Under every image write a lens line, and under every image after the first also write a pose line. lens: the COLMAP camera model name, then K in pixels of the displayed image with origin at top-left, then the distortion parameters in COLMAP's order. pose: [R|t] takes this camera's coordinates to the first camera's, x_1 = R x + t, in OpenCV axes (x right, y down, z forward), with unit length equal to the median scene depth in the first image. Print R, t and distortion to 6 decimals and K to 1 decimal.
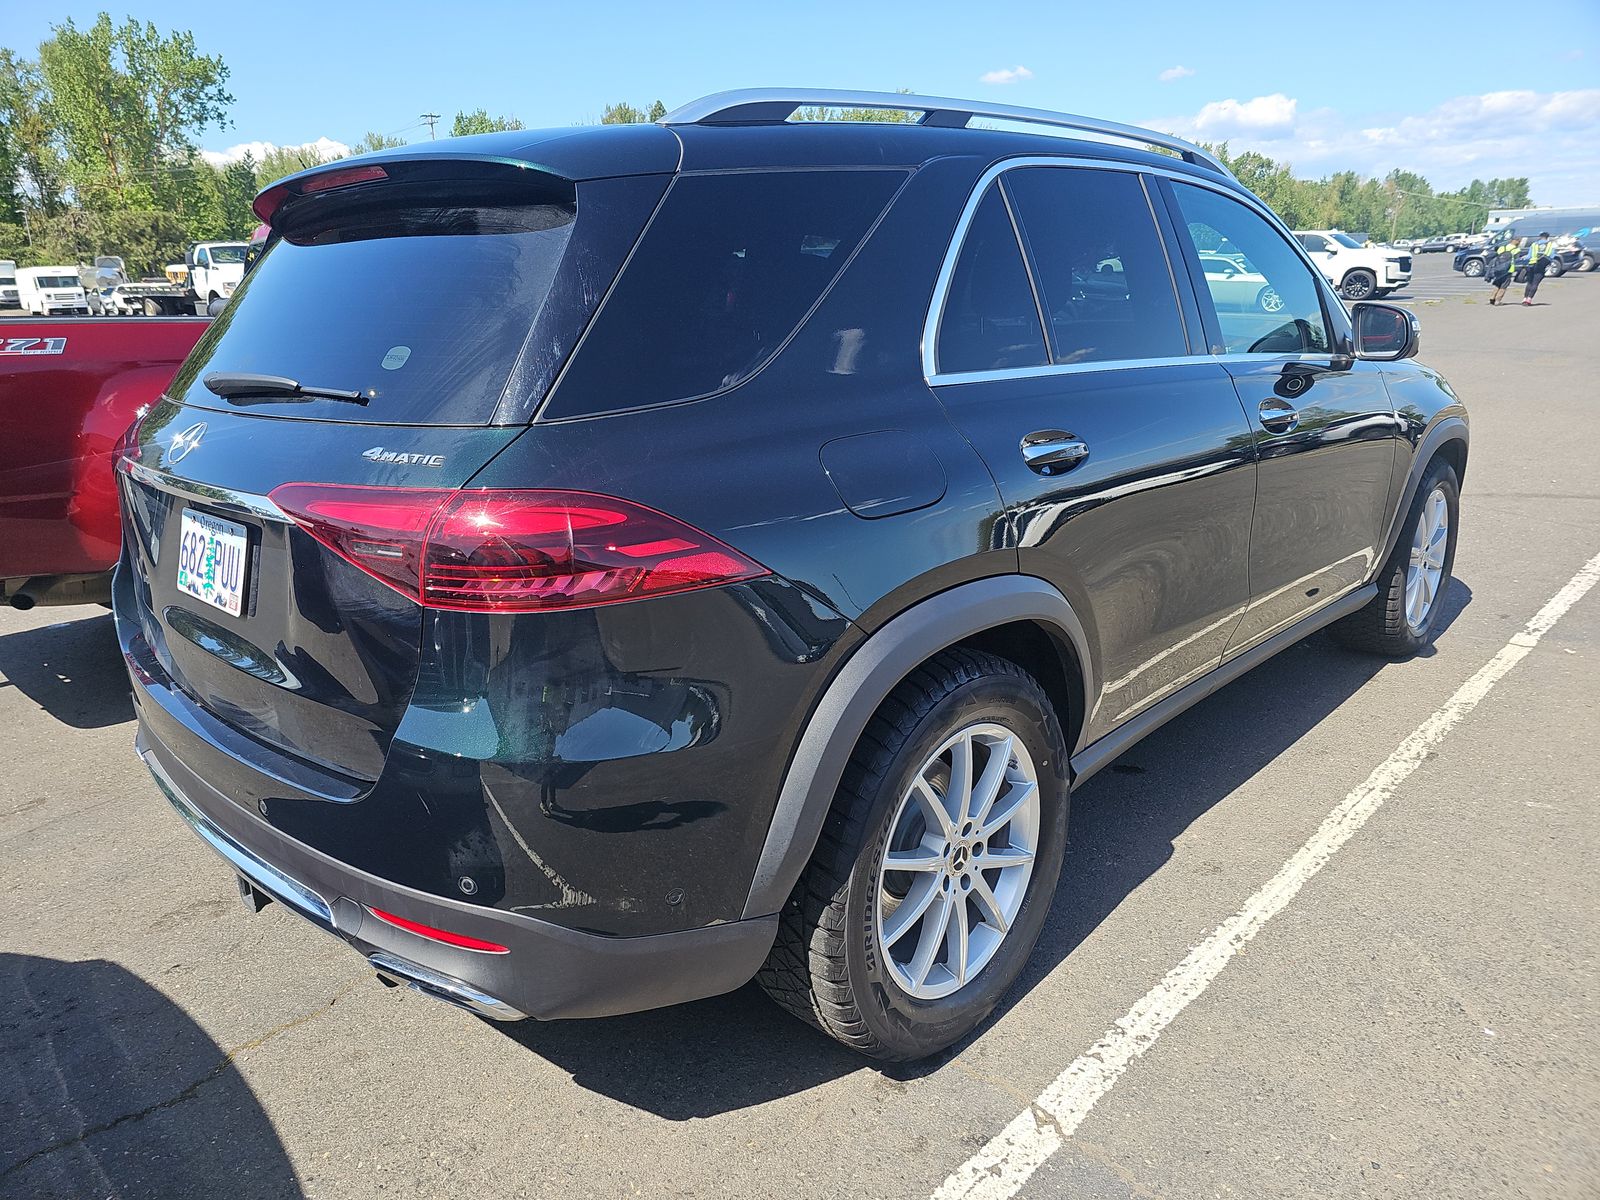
lens RADIAL K [[1082.1, 0, 790.2], [0, 1082.1, 604.1], [0, 0, 1]] dist [0.035045, -0.030557]
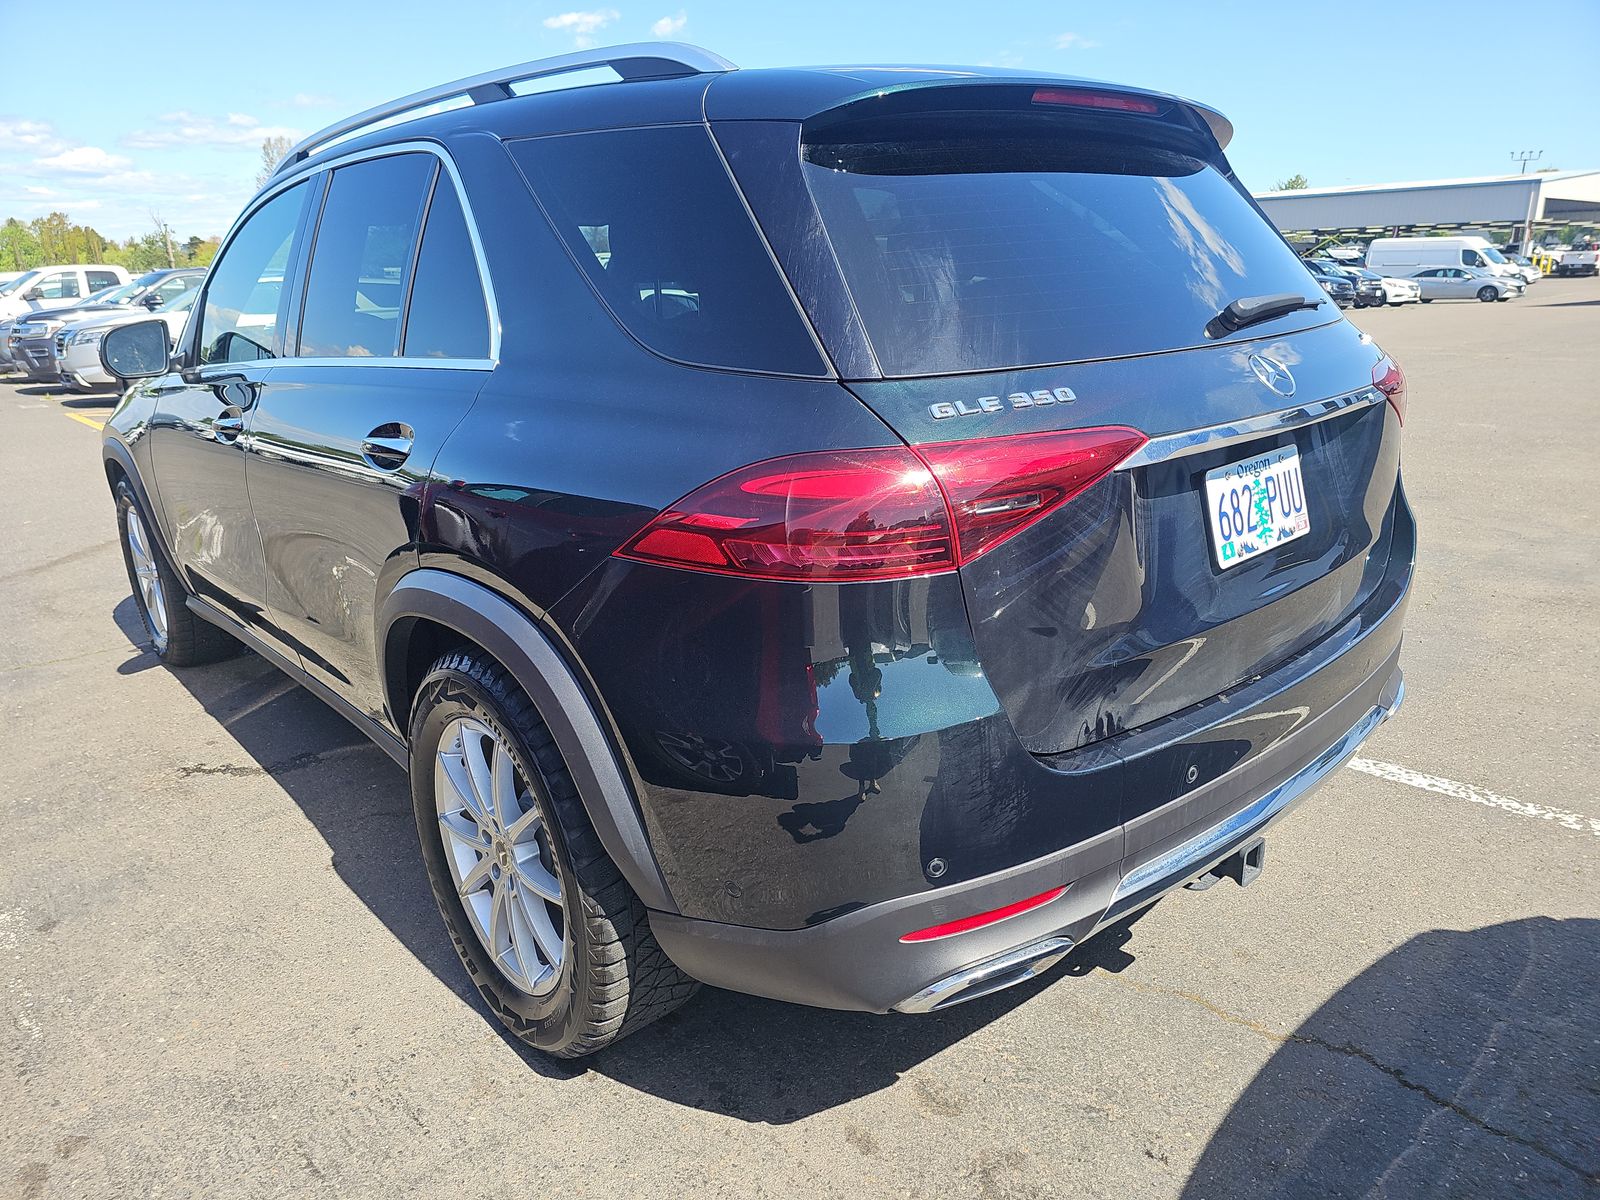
lens RADIAL K [[1082.1, 0, 790.1], [0, 1082.1, 606.1], [0, 0, 1]] dist [0.035045, -0.030557]
pose [[0.058955, -0.260416, 0.963695, -1.345000], [0.313734, 0.921292, 0.229764, -0.272803], [-0.947679, 0.288798, 0.136016, 1.172424]]
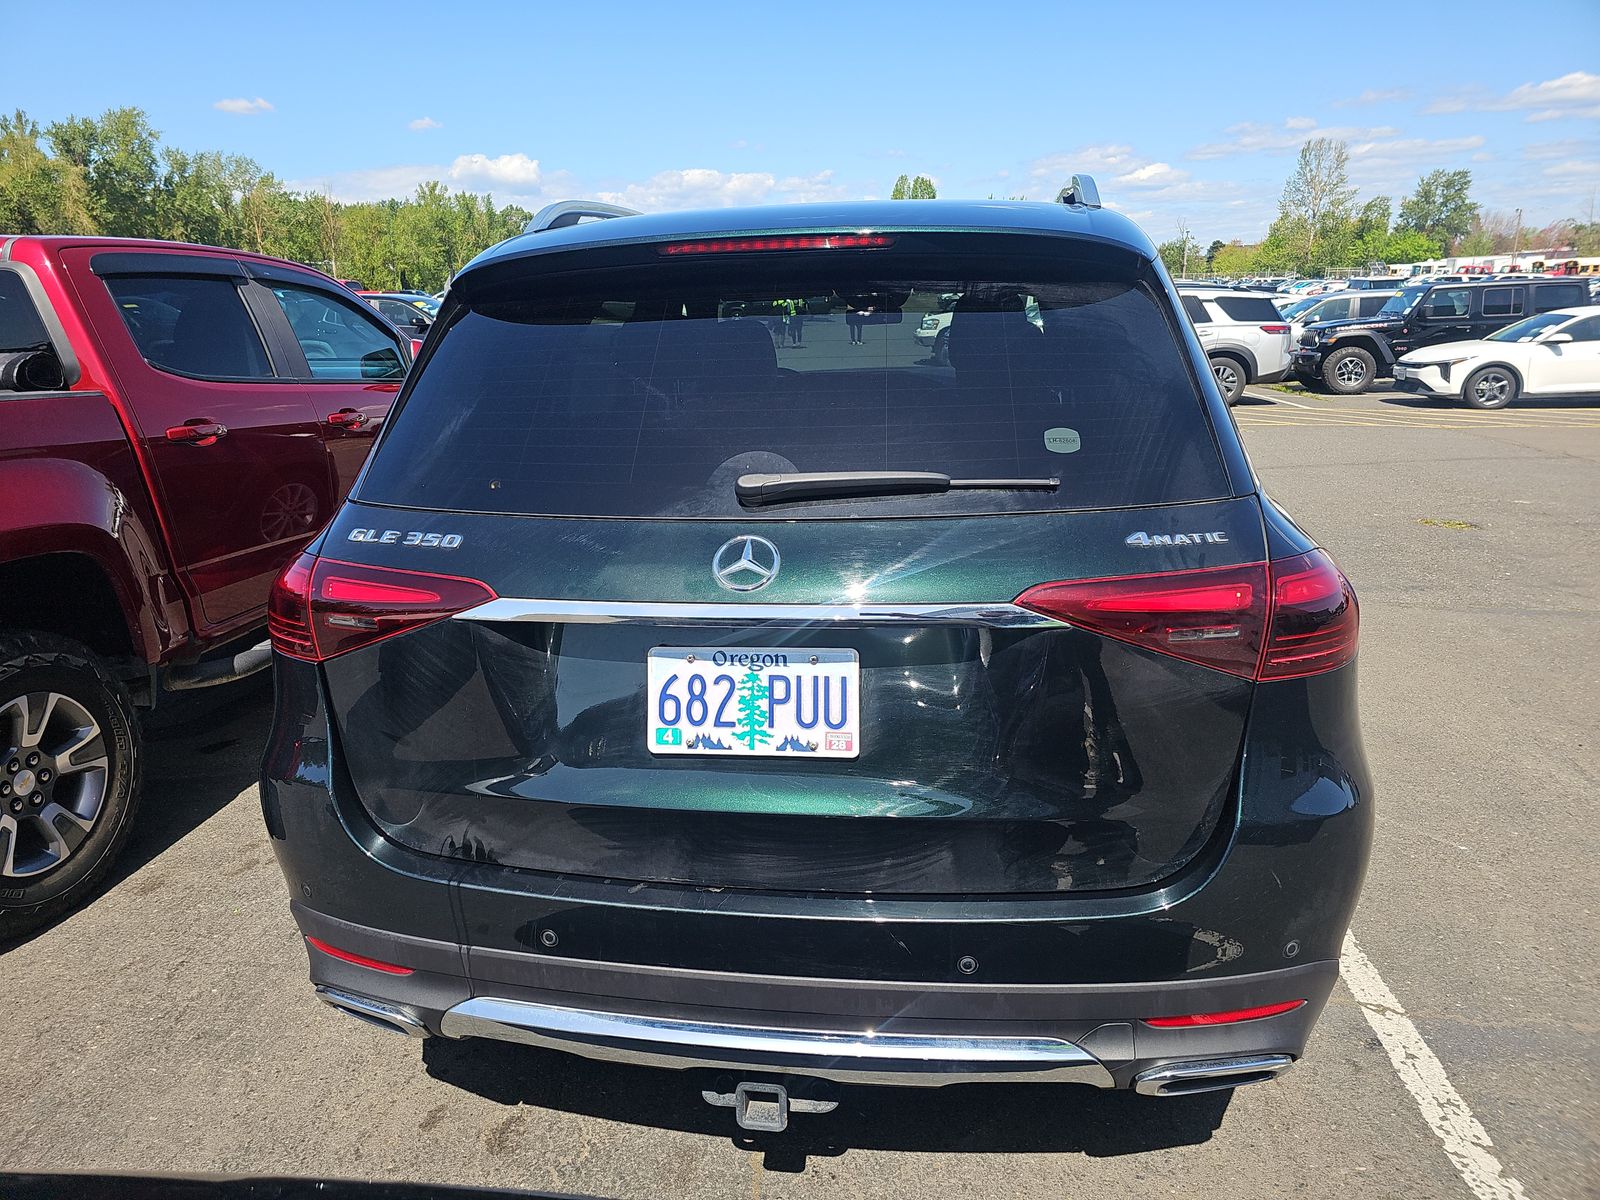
lens RADIAL K [[1082.1, 0, 794.7], [0, 1082.1, 590.0], [0, 0, 1]] dist [0.035045, -0.030557]
pose [[0.806445, -0.139067, 0.574723, -0.879511], [0.166507, 0.986028, 0.004951, -0.111121], [-0.567381, 0.091703, 0.818333, 0.290732]]
